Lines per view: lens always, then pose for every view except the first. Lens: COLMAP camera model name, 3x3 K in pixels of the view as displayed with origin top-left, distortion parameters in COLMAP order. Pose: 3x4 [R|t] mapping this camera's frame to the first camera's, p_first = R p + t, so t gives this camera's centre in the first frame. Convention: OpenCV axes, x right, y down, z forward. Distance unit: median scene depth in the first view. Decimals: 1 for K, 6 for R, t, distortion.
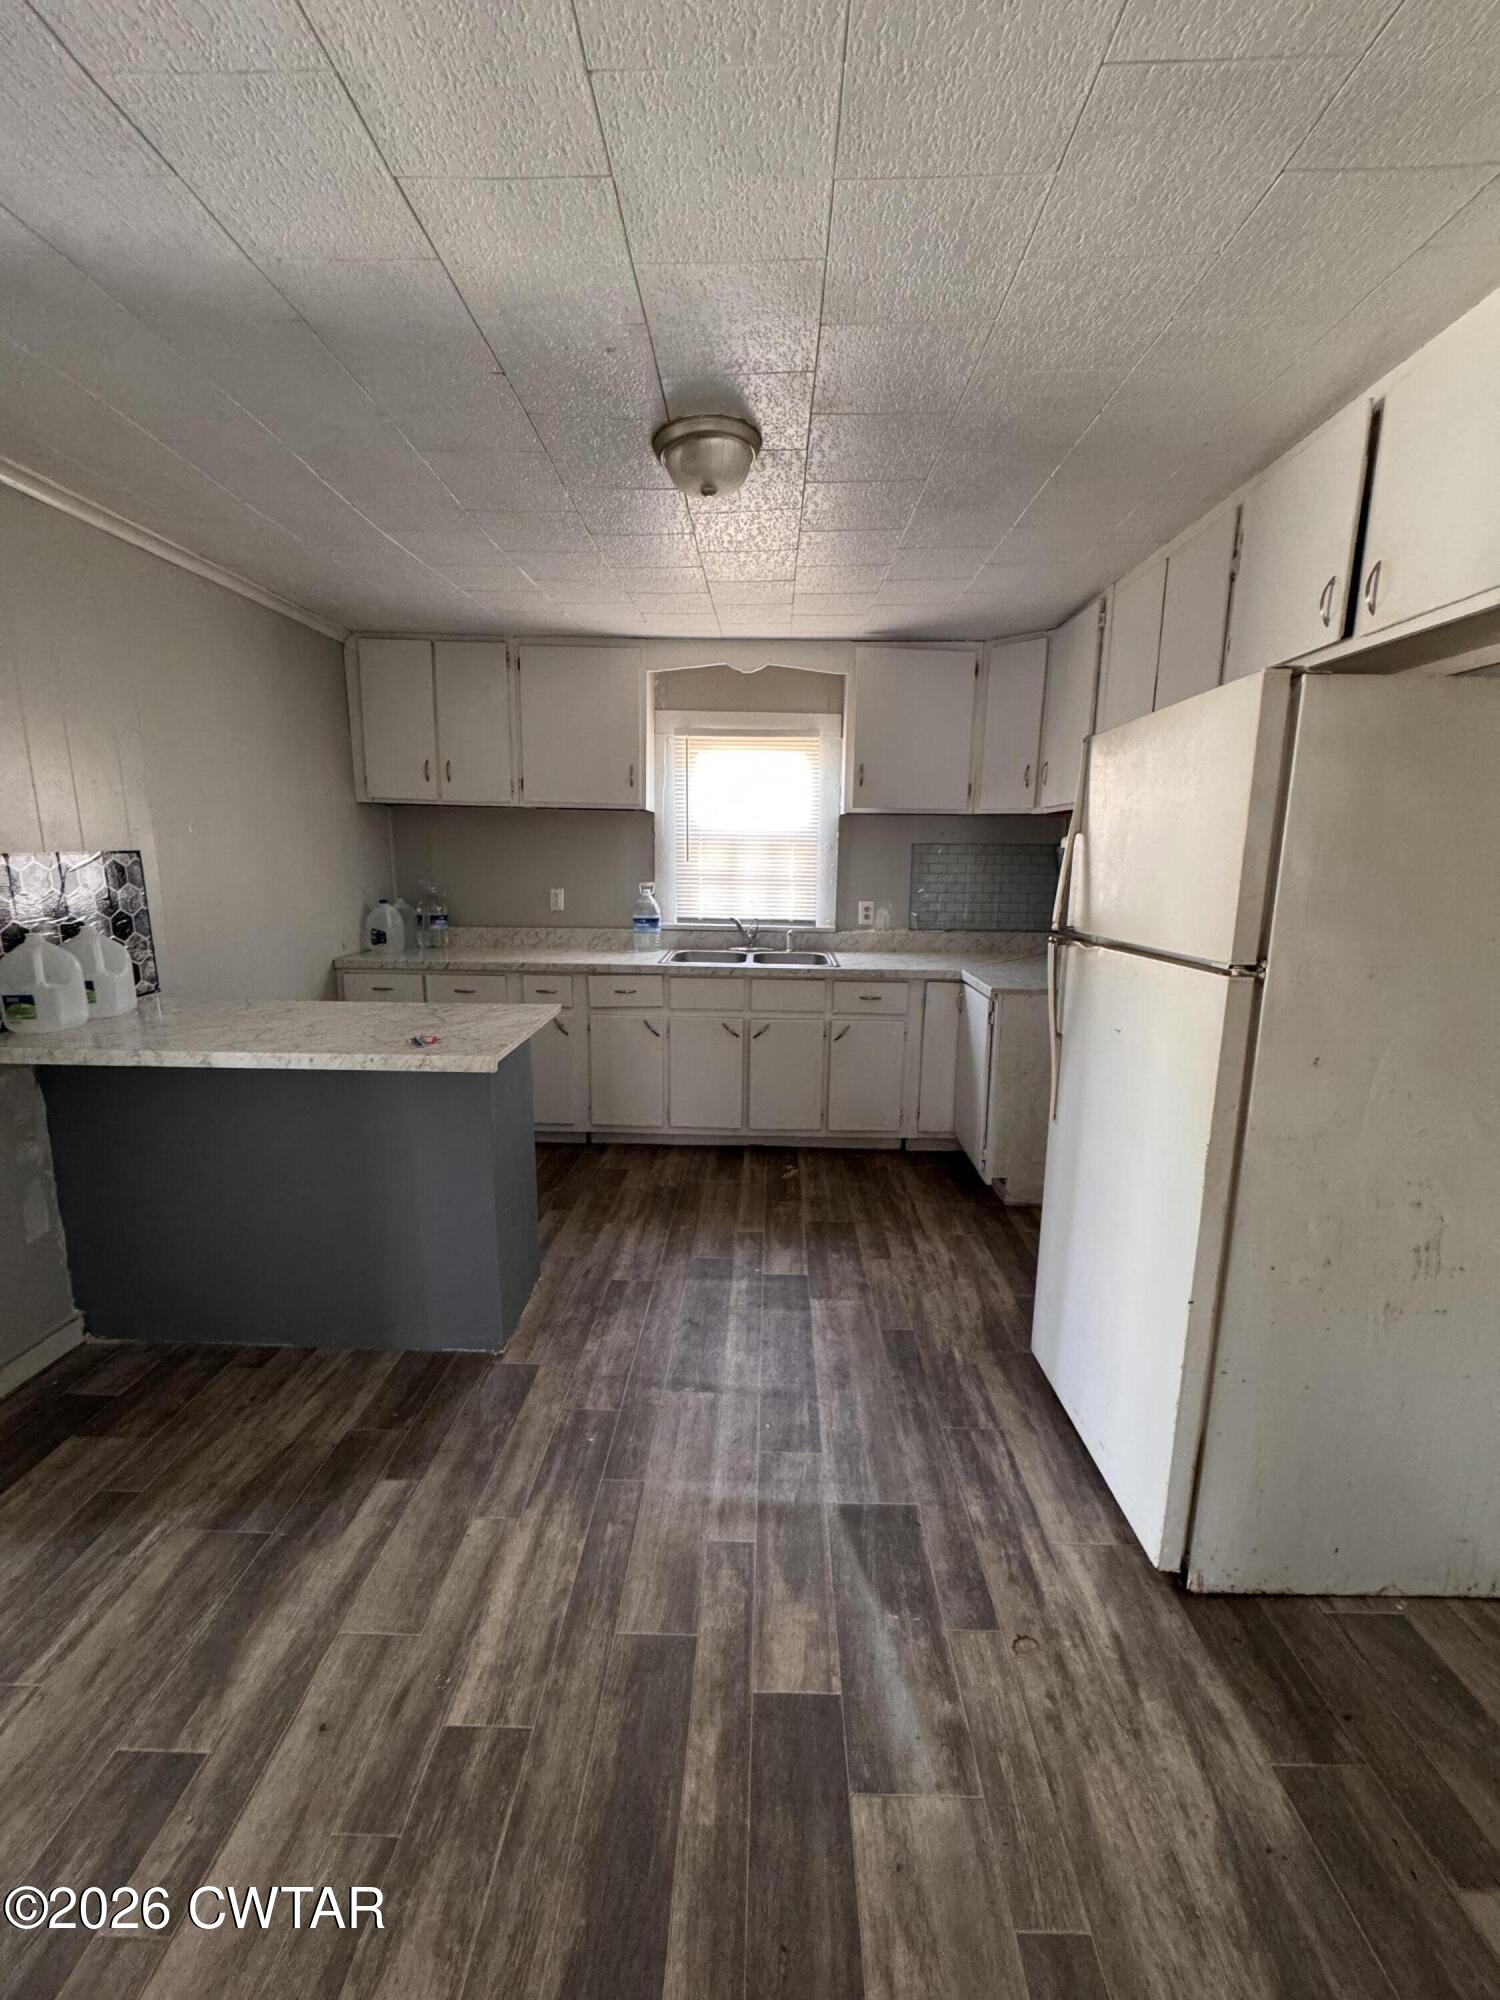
lens RADIAL K [[793.9, 0, 752.4], [0, 793.9, 996.6], [0, 0, 1]] dist [-0.002058, -0.000841]
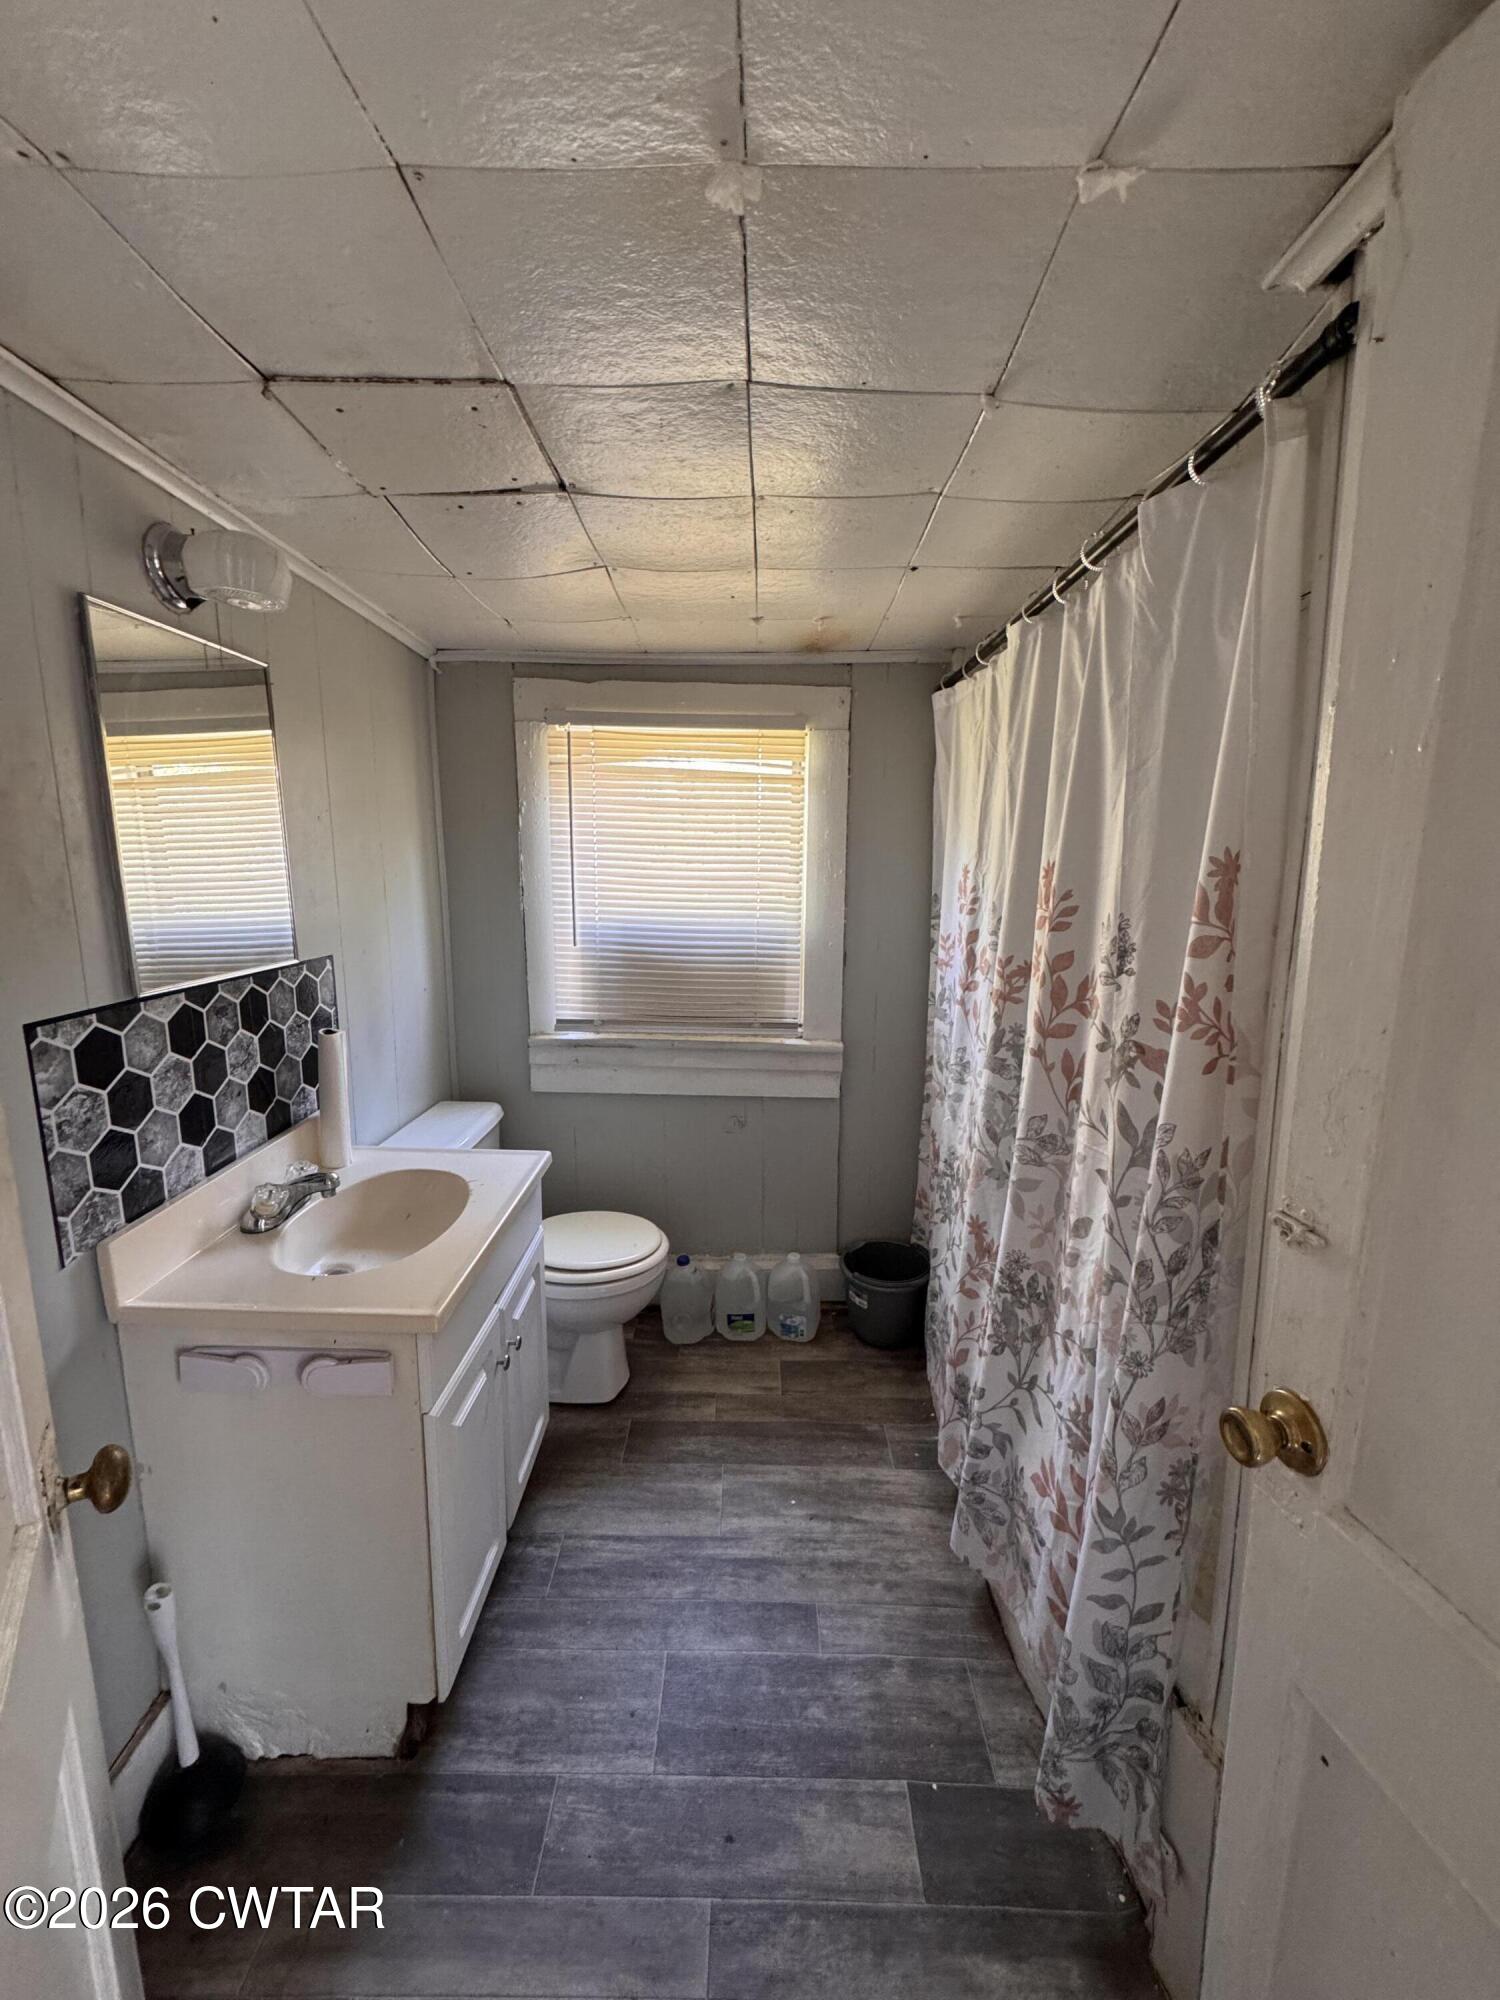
lens RADIAL K [[793.9, 0, 751.0], [0, 793.9, 993.2], [0, 0, 1]] dist [-0.002058, -0.000841]
pose [[-0.020666, -0.179875, 0.983472, -0.557504], [0.162029, 0.970076, 0.180829, -0.195113], [-0.986570, 0.163088, 0.009098, 0.890409]]
